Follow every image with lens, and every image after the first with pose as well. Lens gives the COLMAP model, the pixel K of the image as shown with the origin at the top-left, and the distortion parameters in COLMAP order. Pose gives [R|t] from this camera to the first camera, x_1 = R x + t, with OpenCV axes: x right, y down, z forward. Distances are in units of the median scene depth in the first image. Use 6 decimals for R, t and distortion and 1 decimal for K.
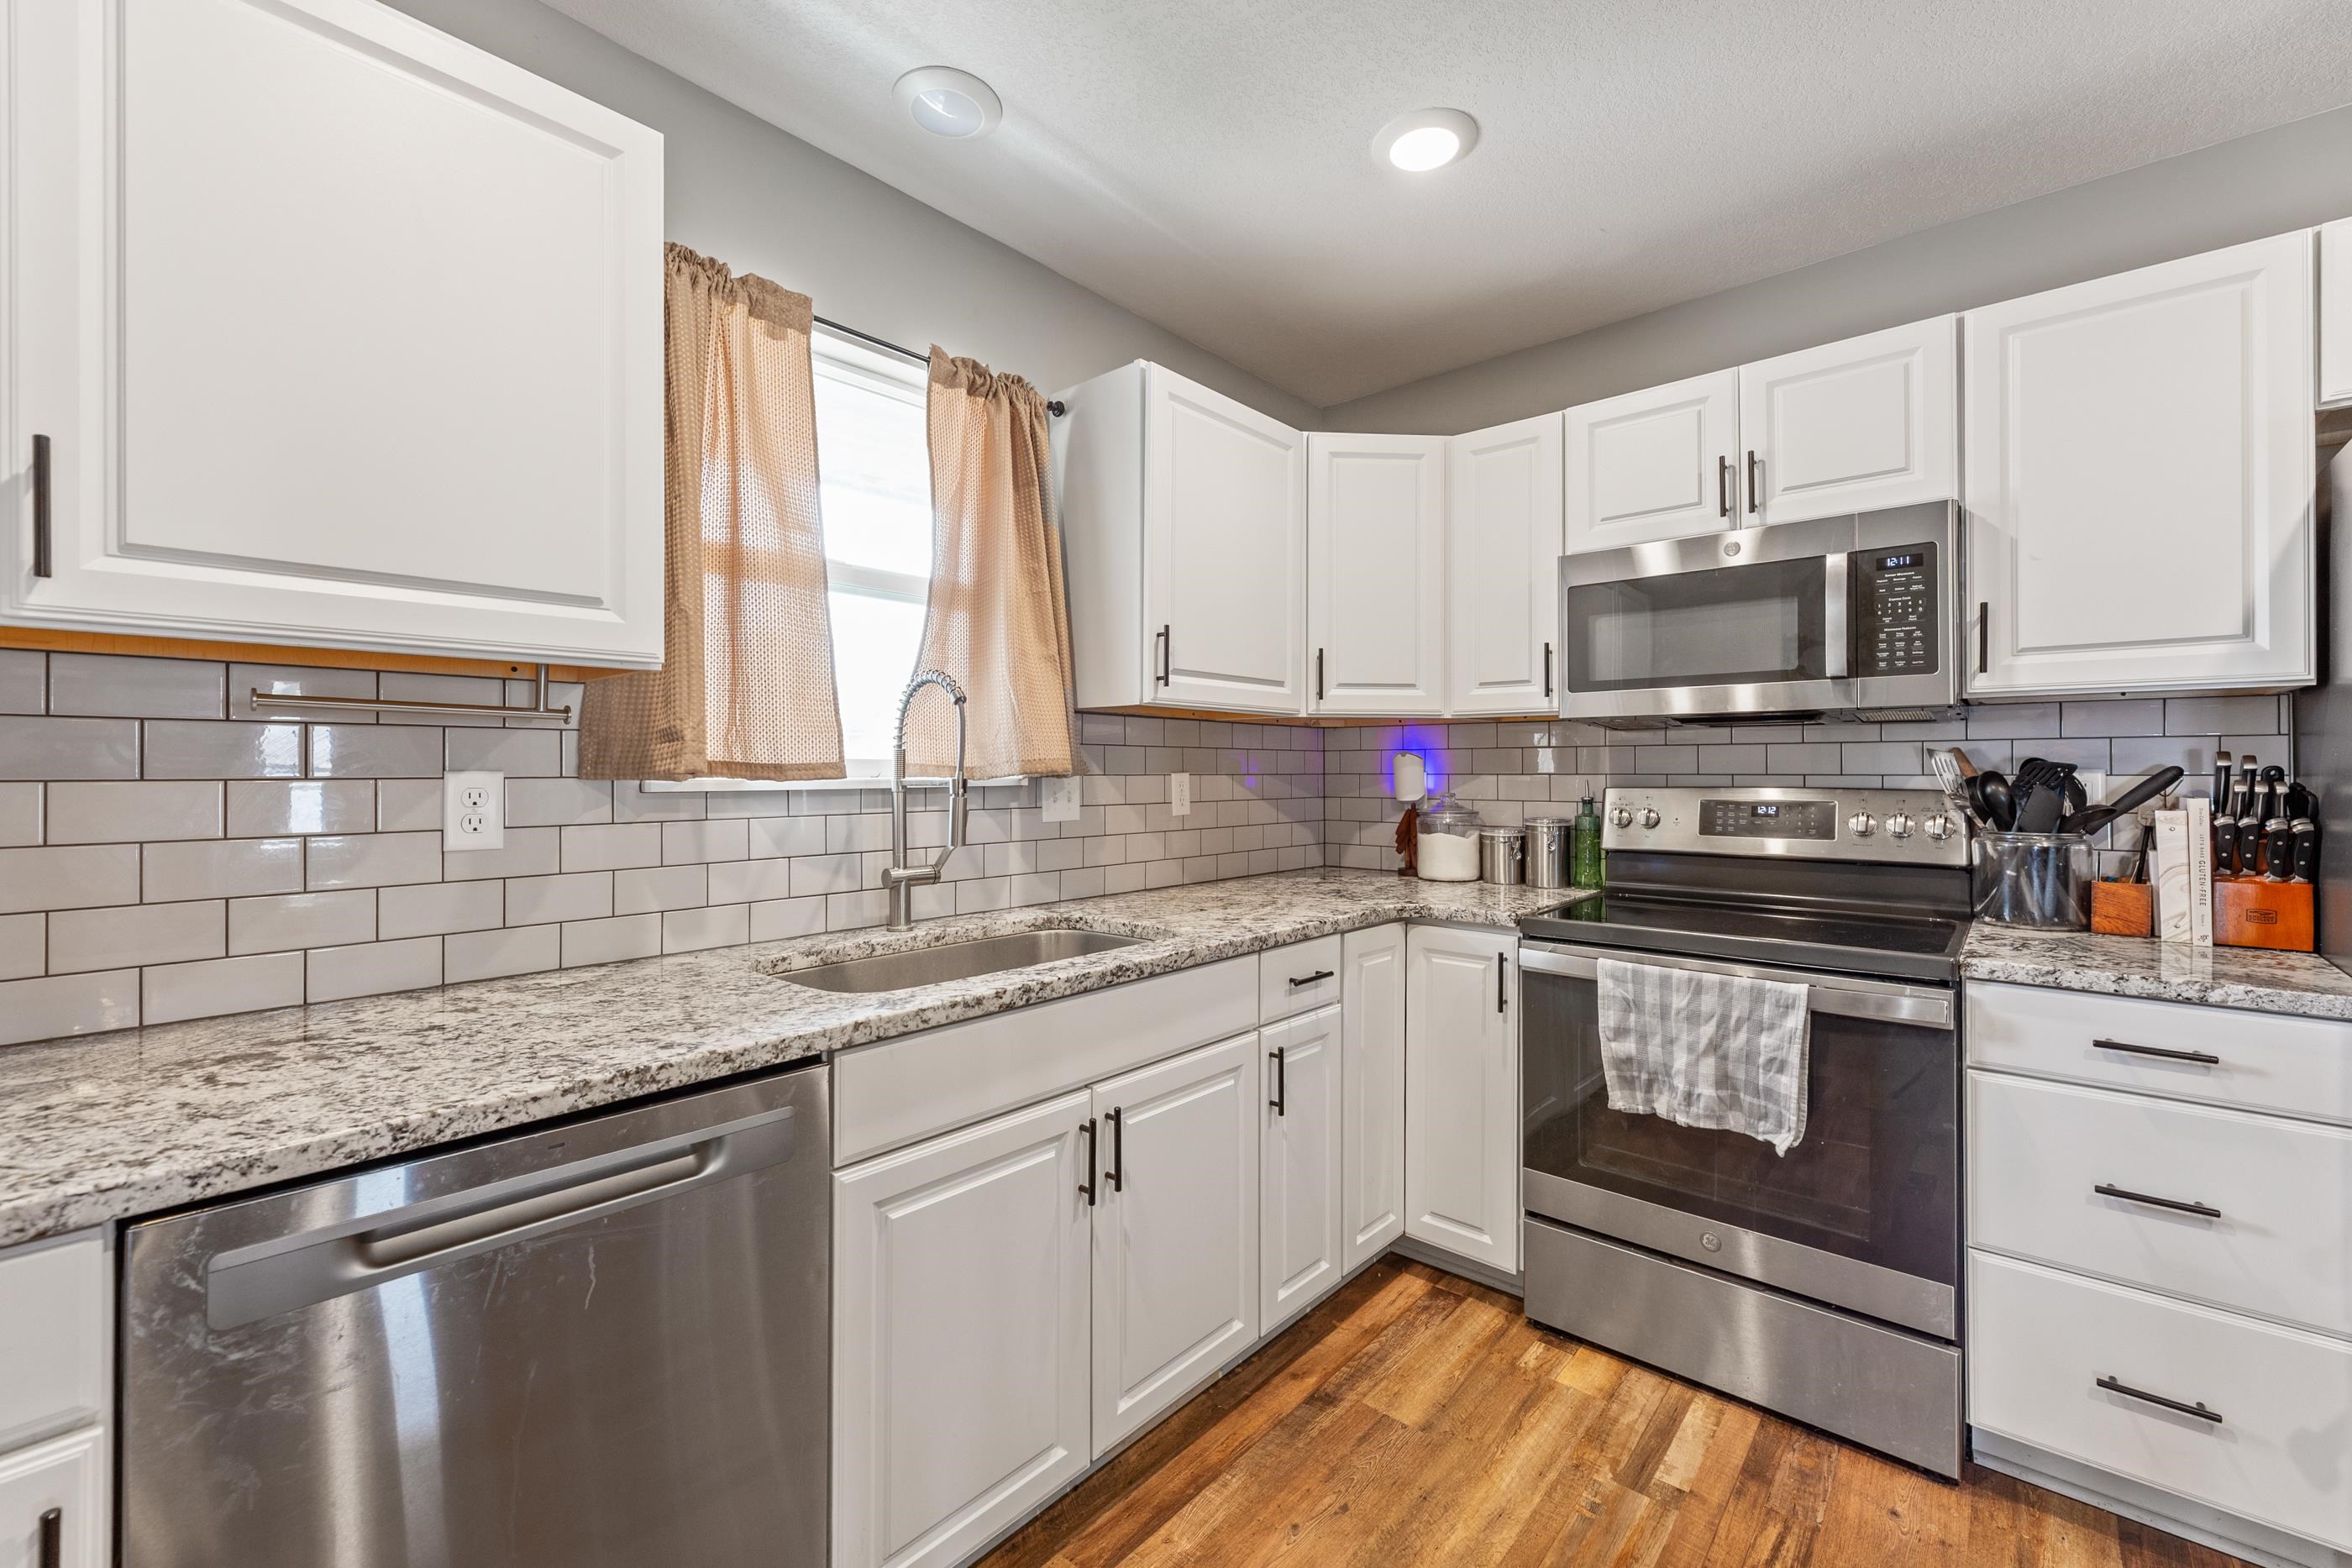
lens RADIAL K [[961.8, 0, 1174.6], [0, 961.8, 764.2], [0, 0, 1]] dist [-0.000314, 0.000190]
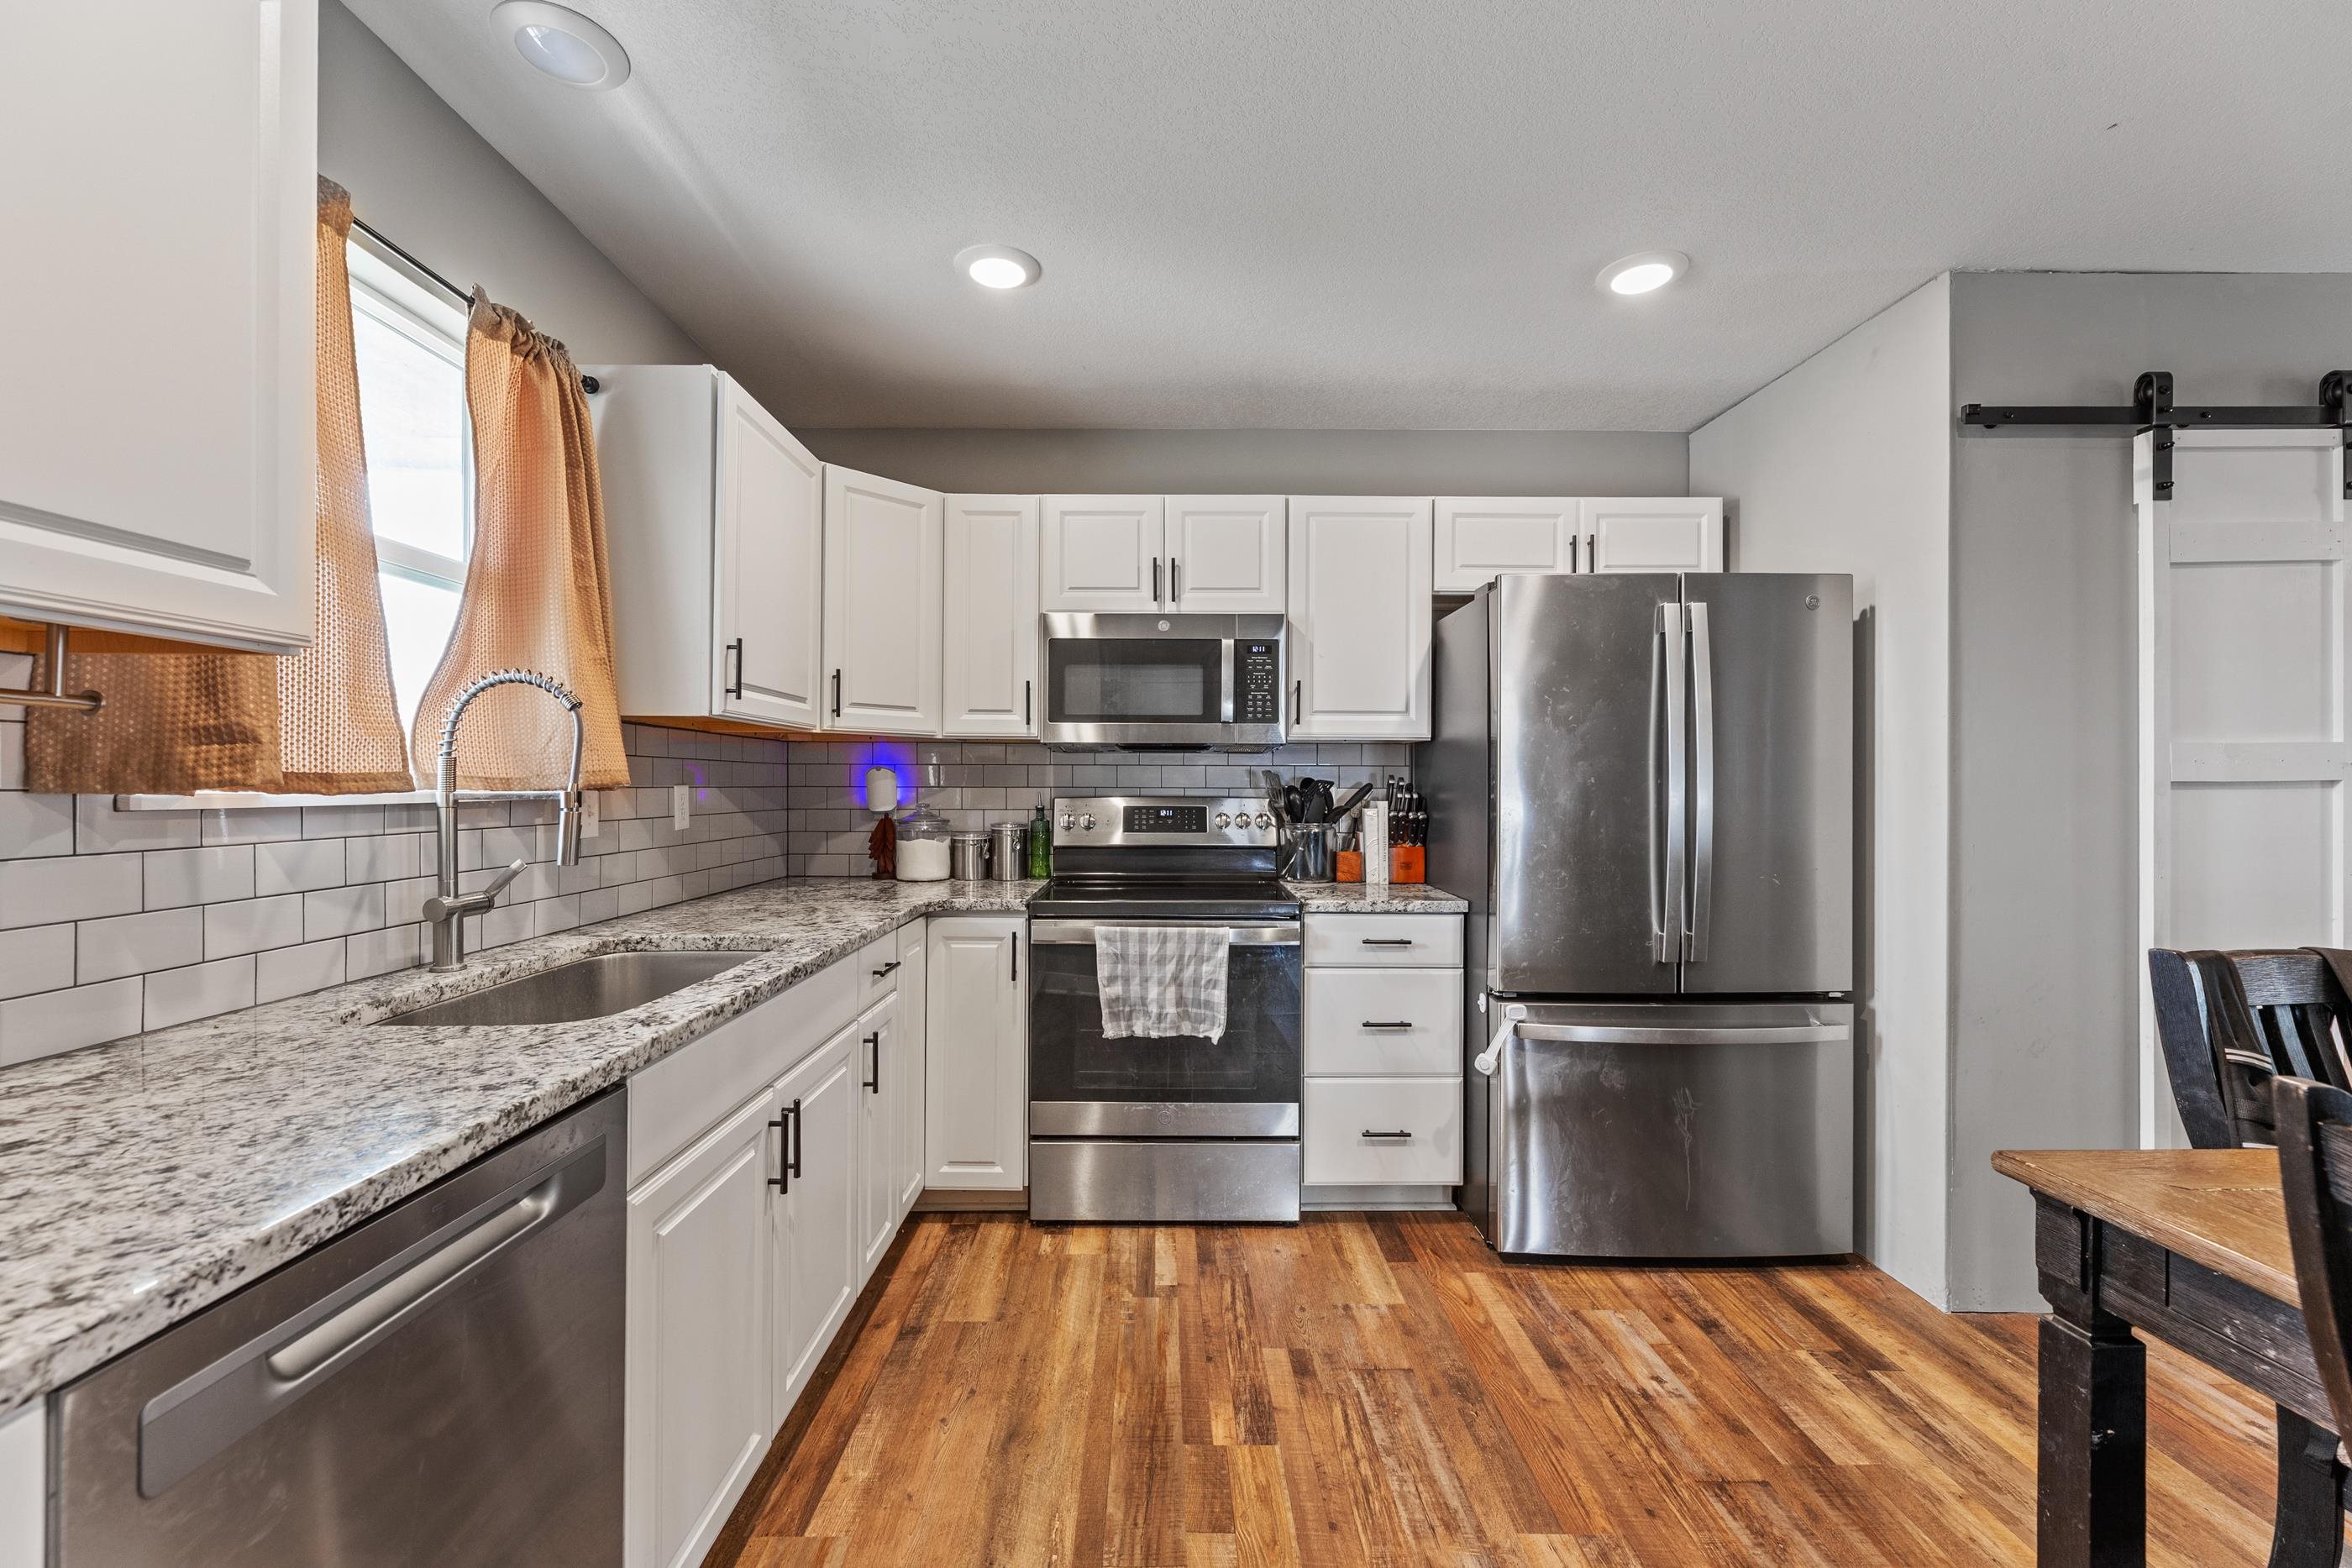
lens RADIAL K [[966.1, 0, 1161.2], [0, 966.1, 782.5], [0, 0, 1]] dist [-0.000026, 0.000124]
pose [[0.748552, 0.004516, 0.663061, -0.379273], [-0.008492, 0.999960, 0.002777, -0.000653], [-0.663022, -0.007710, 0.748560, -0.053655]]
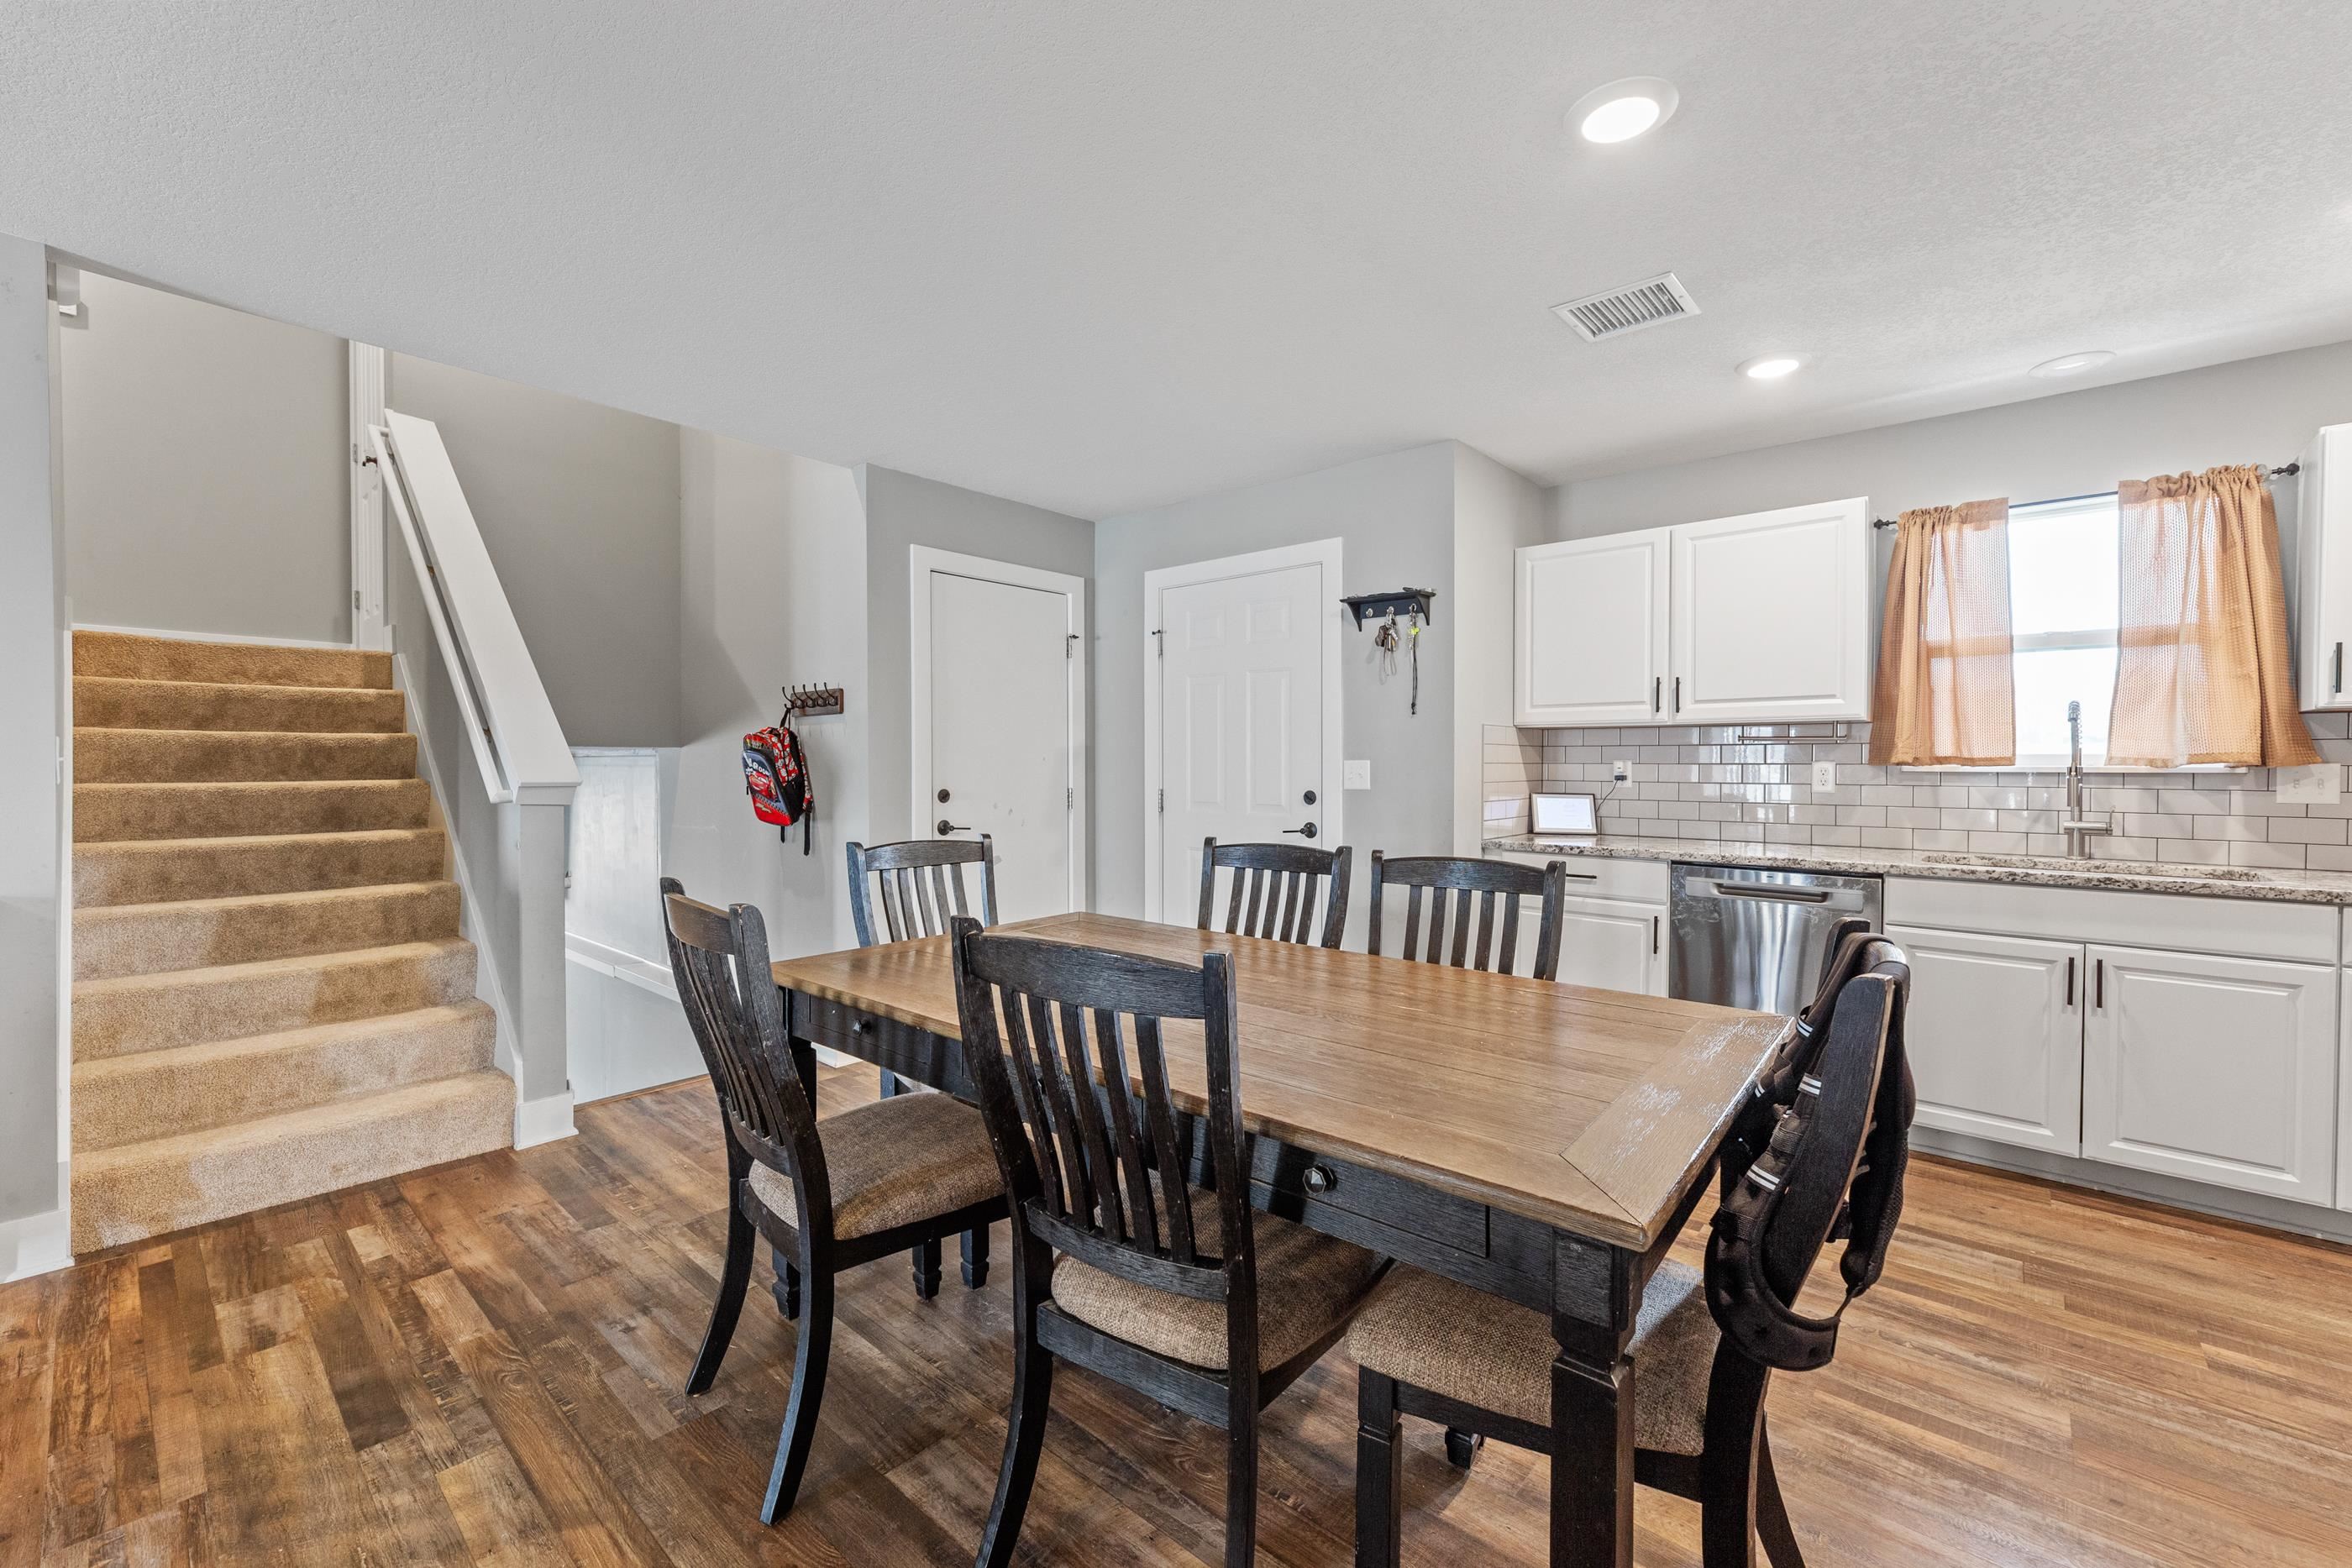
lens RADIAL K [[953.1, 0, 1169.3], [0, 953.1, 773.9], [0, 0, 1]] dist [0.003890, 0.000052]
pose [[-0.005512, 0.017566, -0.999831, 1.329688], [0.008124, 0.999813, 0.017521, -0.012871], [0.999952, -0.008026, -0.005654, -0.517852]]
